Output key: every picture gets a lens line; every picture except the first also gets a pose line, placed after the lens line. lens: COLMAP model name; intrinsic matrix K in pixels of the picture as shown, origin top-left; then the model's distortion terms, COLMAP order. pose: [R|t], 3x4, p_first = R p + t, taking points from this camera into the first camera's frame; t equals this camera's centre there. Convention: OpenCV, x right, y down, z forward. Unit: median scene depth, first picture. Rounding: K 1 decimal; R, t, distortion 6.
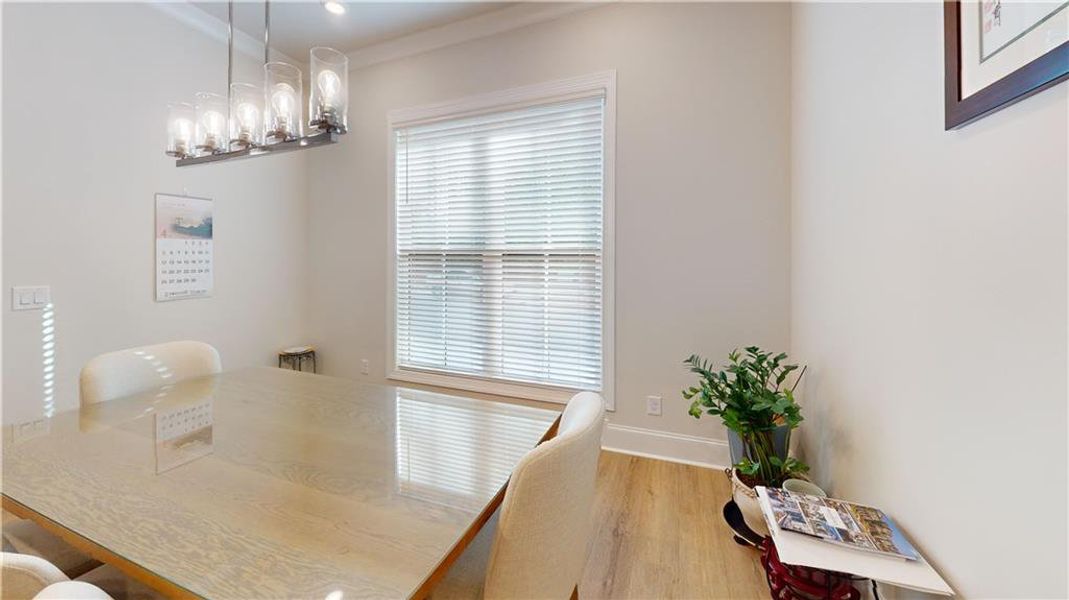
lens RADIAL K [[381.2, 0, 534.5], [0, 381.2, 300.0], [0, 0, 1]] dist [-0.000355, -0.000044]
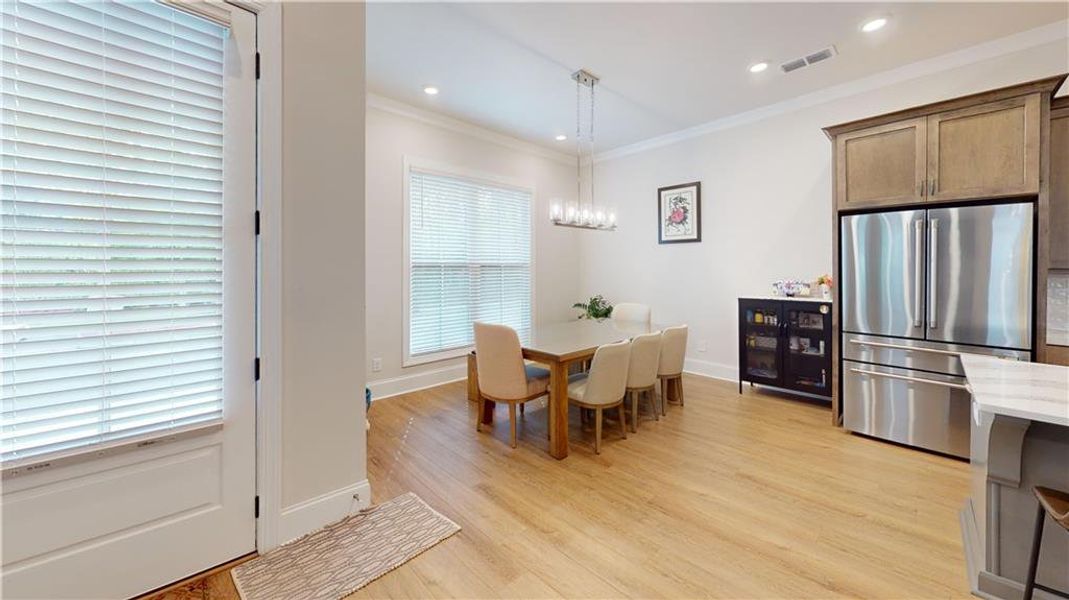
lens RADIAL K [[381.2, 0, 534.5], [0, 381.2, 300.0], [0, 0, 1]] dist [-0.000355, -0.000044]
pose [[0.396028, -0.084653, 0.914328, -1.430264], [0.111357, 0.992820, 0.043688, -0.016351], [-0.911461, 0.084515, 0.402611, 0.119964]]
